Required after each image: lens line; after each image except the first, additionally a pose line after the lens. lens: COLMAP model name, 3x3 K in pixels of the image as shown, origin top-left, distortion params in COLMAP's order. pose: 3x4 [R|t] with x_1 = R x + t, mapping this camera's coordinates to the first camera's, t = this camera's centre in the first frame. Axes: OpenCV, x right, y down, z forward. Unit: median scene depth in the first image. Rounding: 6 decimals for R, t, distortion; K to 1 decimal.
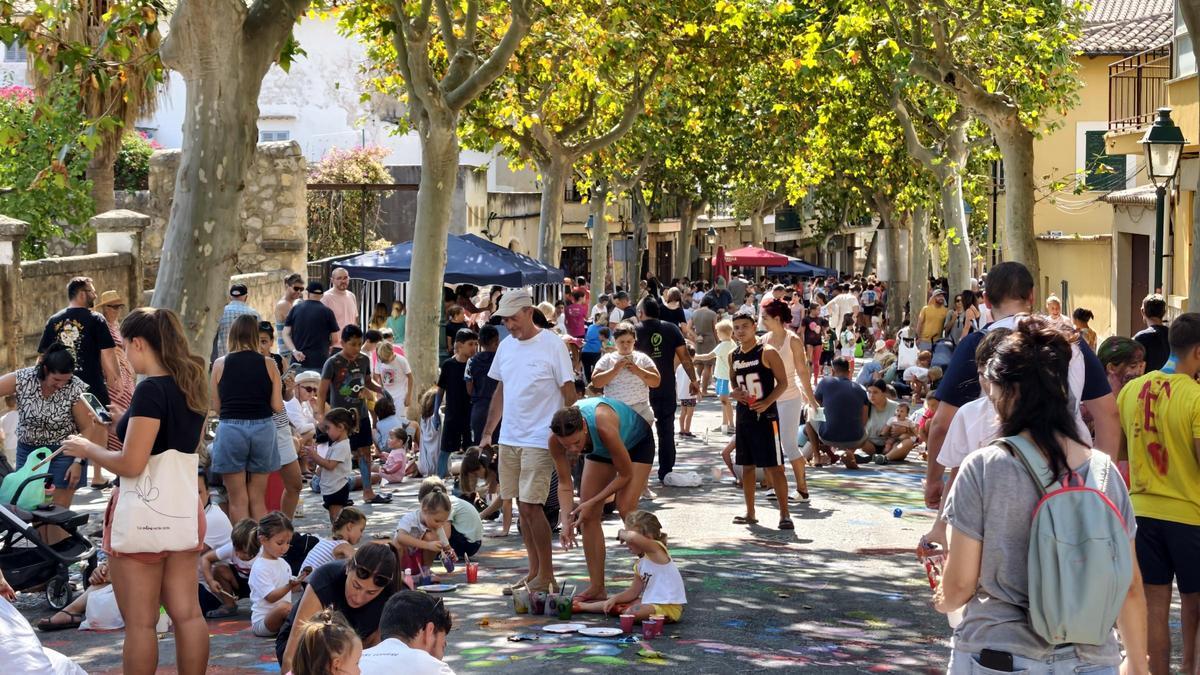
lens RADIAL K [[2261.3, 0, 559.2], [0, 2261.3, 337.2], [0, 0, 1]] dist [0.347020, -1.192894]
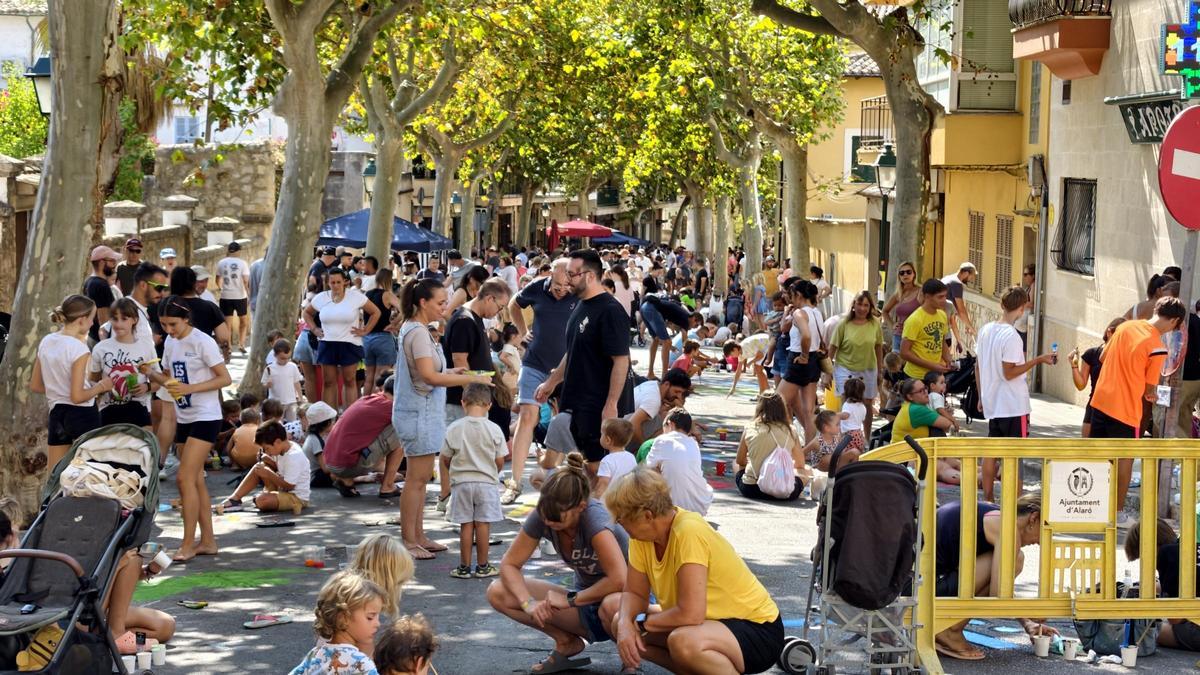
lens RADIAL K [[2261.3, 0, 559.2], [0, 2261.3, 337.2], [0, 0, 1]] dist [0.347020, -1.192894]
pose [[0.995838, 0.011661, 0.090389, -0.065444], [-0.013094, 0.999798, 0.015277, 0.006653], [-0.090193, -0.016397, 0.995789, -0.353664]]
